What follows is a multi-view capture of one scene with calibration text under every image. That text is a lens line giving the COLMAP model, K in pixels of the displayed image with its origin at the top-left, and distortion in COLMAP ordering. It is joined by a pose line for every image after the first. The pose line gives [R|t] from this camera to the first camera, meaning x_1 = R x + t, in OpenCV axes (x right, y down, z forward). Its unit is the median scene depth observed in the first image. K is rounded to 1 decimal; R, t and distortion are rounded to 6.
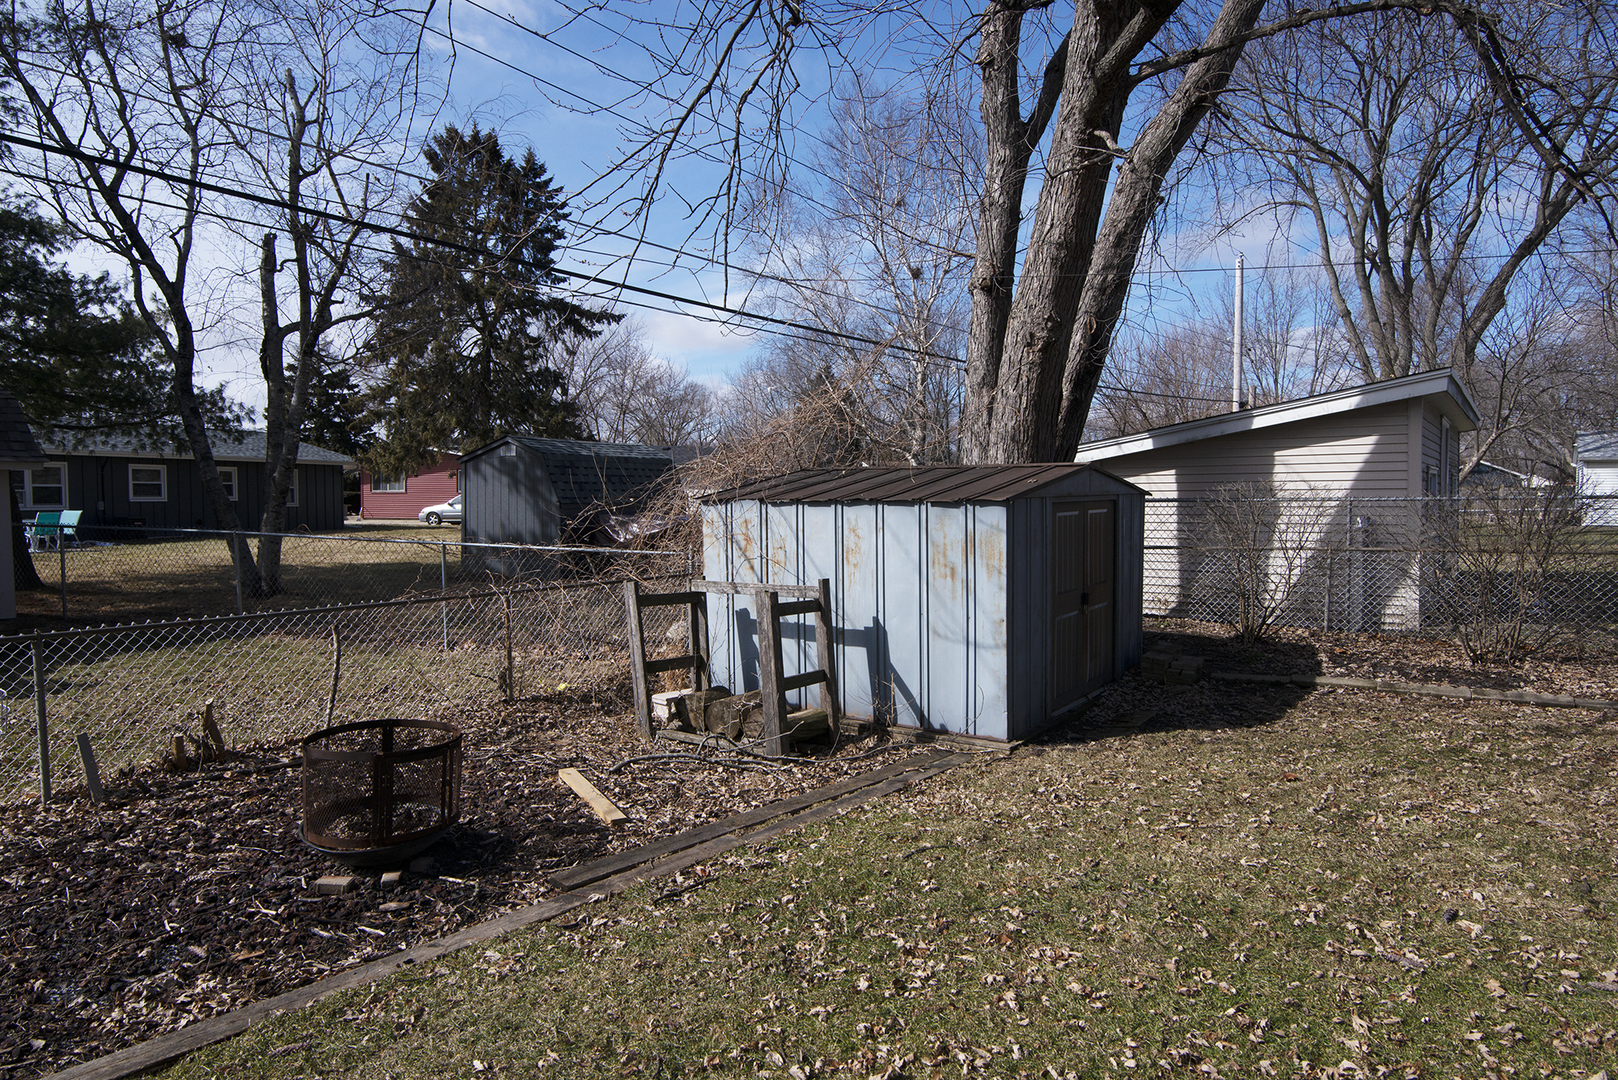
lens RADIAL K [[965.2, 0, 809.0], [0, 965.2, 540.0], [0, 0, 1]] dist [-0.003202, -0.002502]
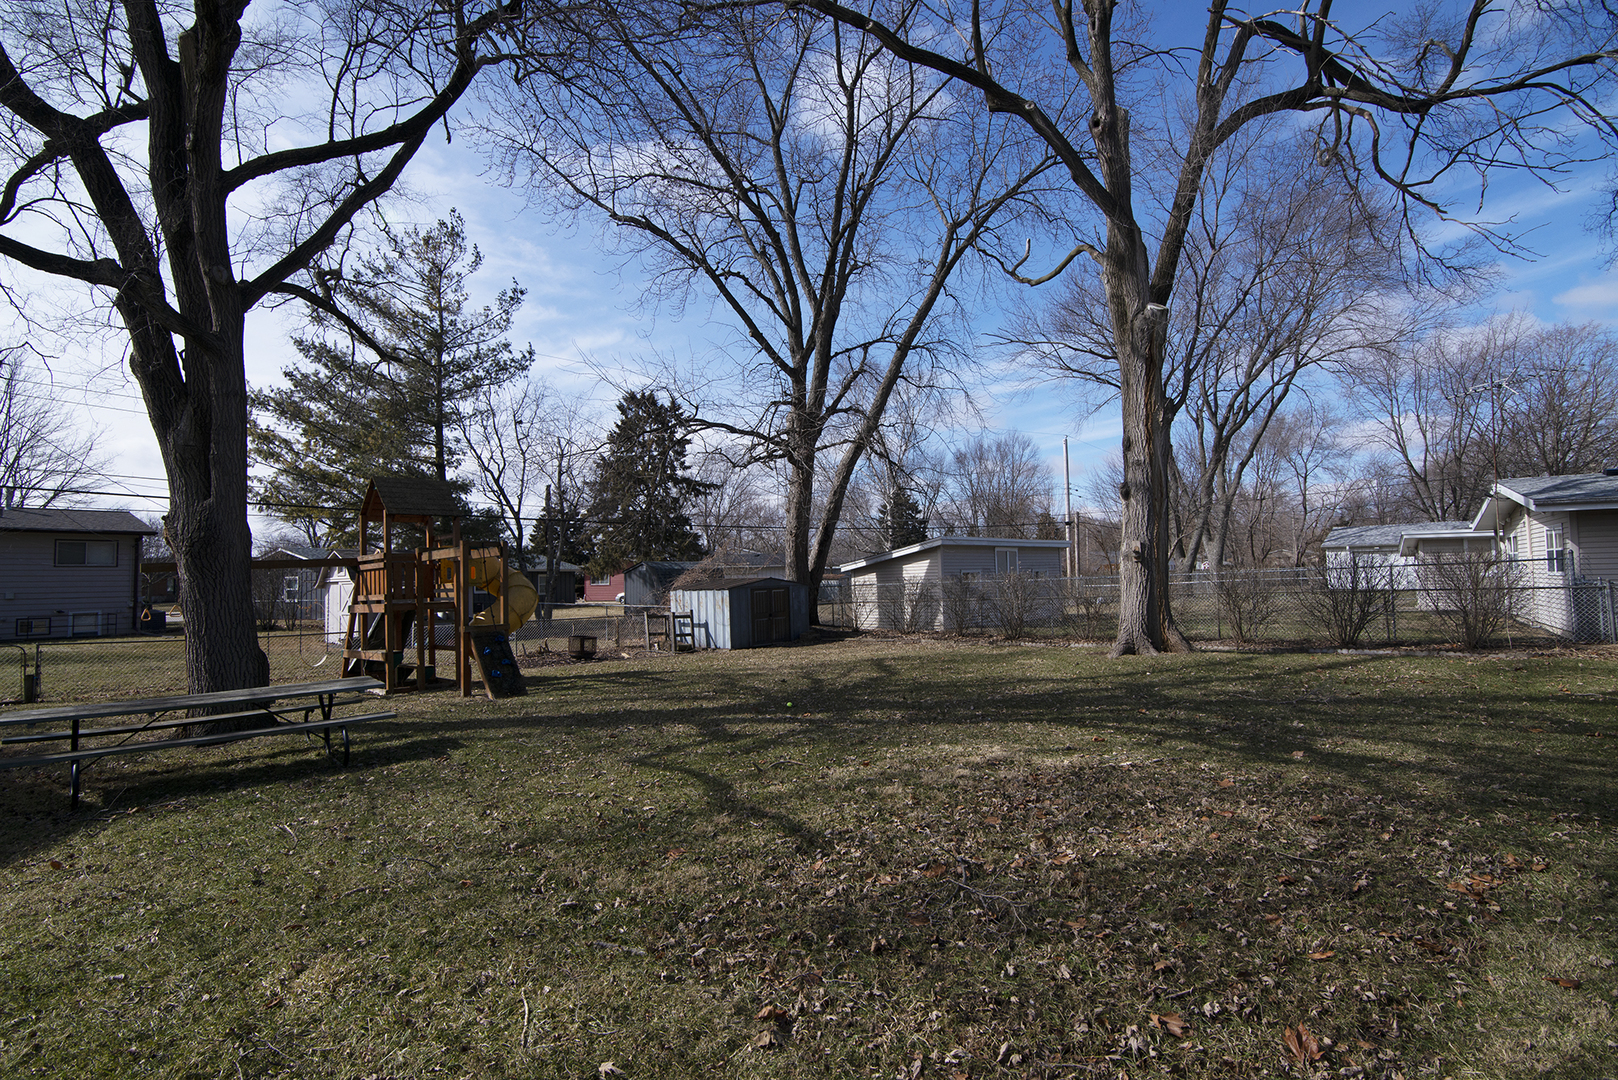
lens RADIAL K [[804.5, 0, 809.0], [0, 804.5, 540.0], [0, 0, 1]] dist [-0.000802, -0.000024]
pose [[0.985895, -0.029615, -0.164722, 0.442535], [0.013899, 0.995308, -0.095754, 0.034105], [0.166785, 0.092114, 0.981681, -0.915464]]
